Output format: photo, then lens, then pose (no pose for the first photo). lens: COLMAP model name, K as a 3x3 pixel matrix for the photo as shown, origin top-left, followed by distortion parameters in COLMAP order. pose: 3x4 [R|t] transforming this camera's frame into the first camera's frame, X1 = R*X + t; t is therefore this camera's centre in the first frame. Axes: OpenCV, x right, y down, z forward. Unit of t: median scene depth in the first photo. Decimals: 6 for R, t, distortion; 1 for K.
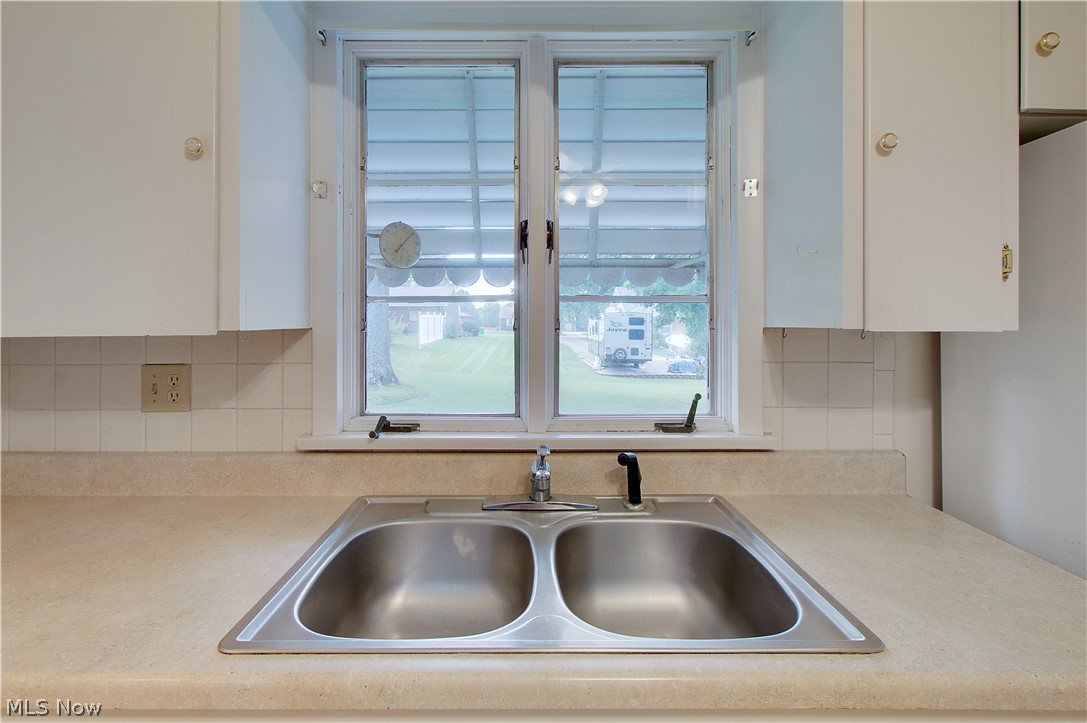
lens RADIAL K [[495.1, 0, 521.1], [0, 495.1, 323.5], [0, 0, 1]] dist [0.003674, 0.003847]
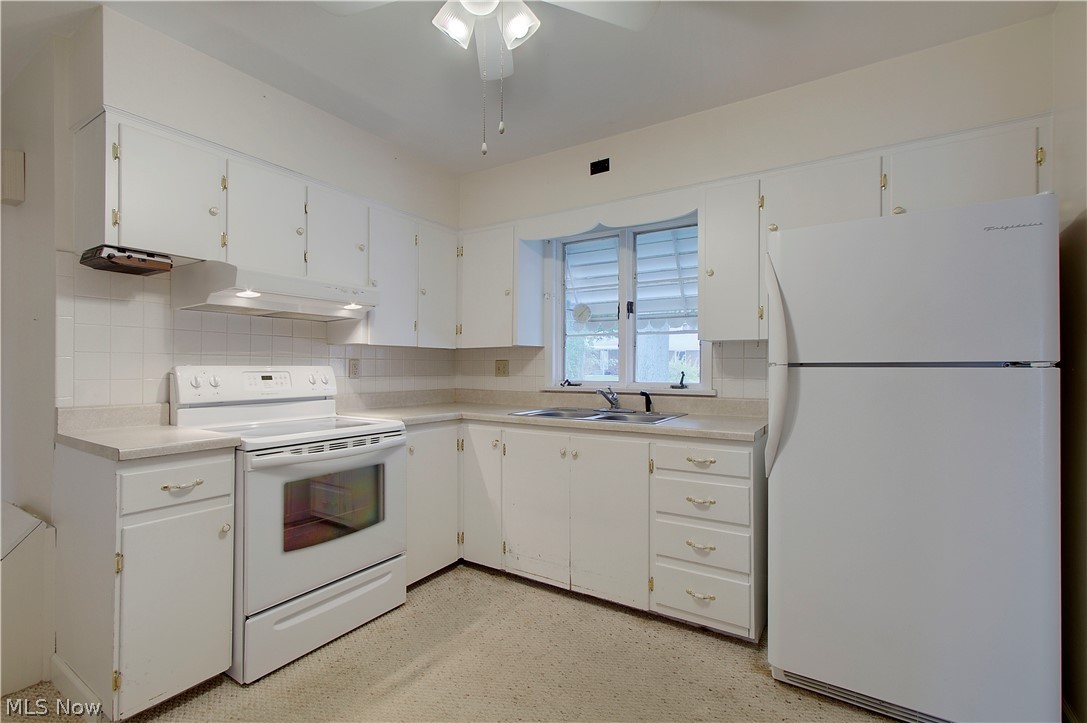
lens RADIAL K [[495.1, 0, 541.2], [0, 495.1, 363.2], [0, 0, 1]] dist [0.003674, 0.003847]
pose [[0.842562, -0.000407, -0.538599, 1.031041], [-0.005550, 0.999940, -0.009439, 0.125794], [0.538571, 0.010942, 0.842509, -1.309960]]
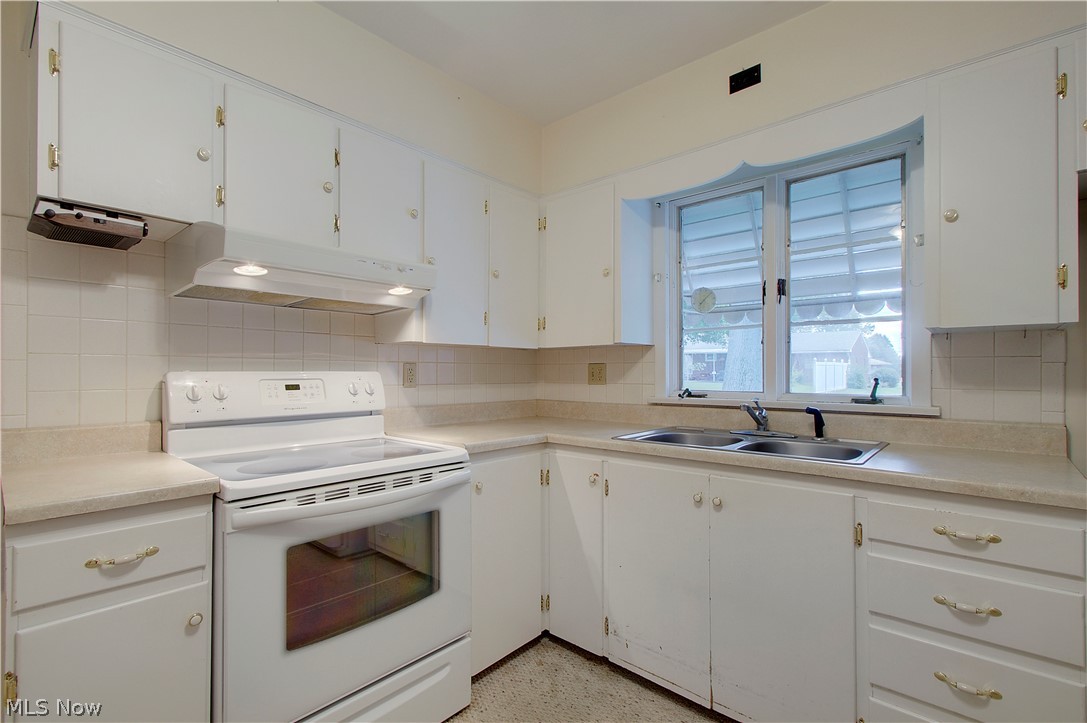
lens RADIAL K [[495.1, 0, 552.4], [0, 495.1, 357.0], [0, 0, 1]] dist [0.003674, 0.003847]
pose [[0.762017, -0.018618, -0.647289, 0.579644], [-0.002553, 0.999492, -0.031753, 0.125495], [0.647552, 0.025849, 0.761583, -0.832425]]
